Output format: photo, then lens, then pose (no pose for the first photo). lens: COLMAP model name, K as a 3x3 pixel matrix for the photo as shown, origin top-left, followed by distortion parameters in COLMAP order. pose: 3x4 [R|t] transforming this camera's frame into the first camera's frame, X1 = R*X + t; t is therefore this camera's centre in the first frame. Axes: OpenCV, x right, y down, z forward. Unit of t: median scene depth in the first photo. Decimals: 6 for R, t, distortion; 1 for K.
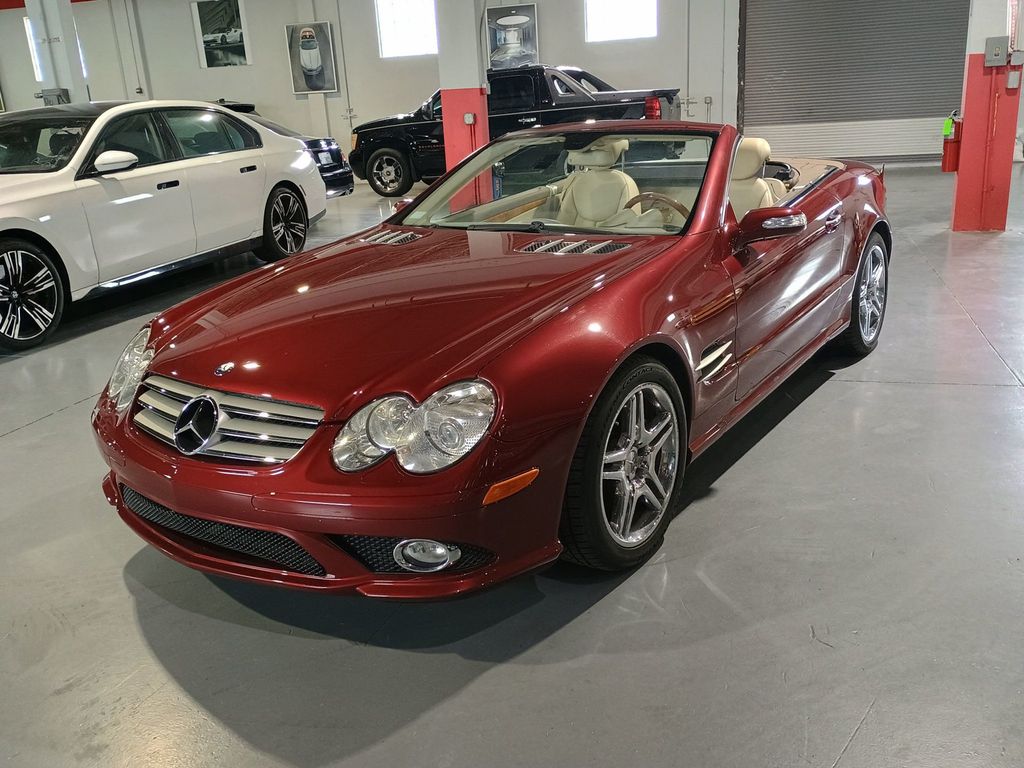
lens RADIAL K [[882.6, 0, 524.9], [0, 882.6, 387.6], [0, 0, 1]] dist [0.078527, -0.091050]
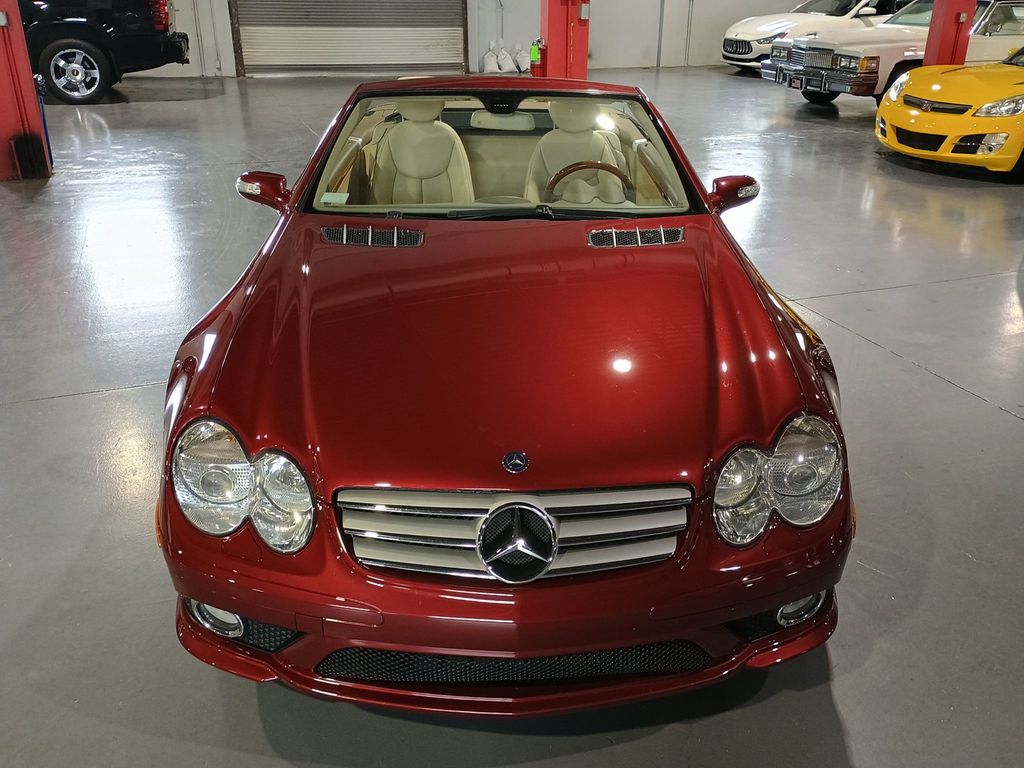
lens RADIAL K [[882.6, 0, 524.9], [0, 882.6, 387.6], [0, 0, 1]] dist [0.078527, -0.091050]
pose [[0.793874, -0.197613, 0.575077, -0.214987], [0.130559, 0.979058, 0.156201, -0.057597], [-0.593901, -0.048922, 0.803049, 0.107837]]
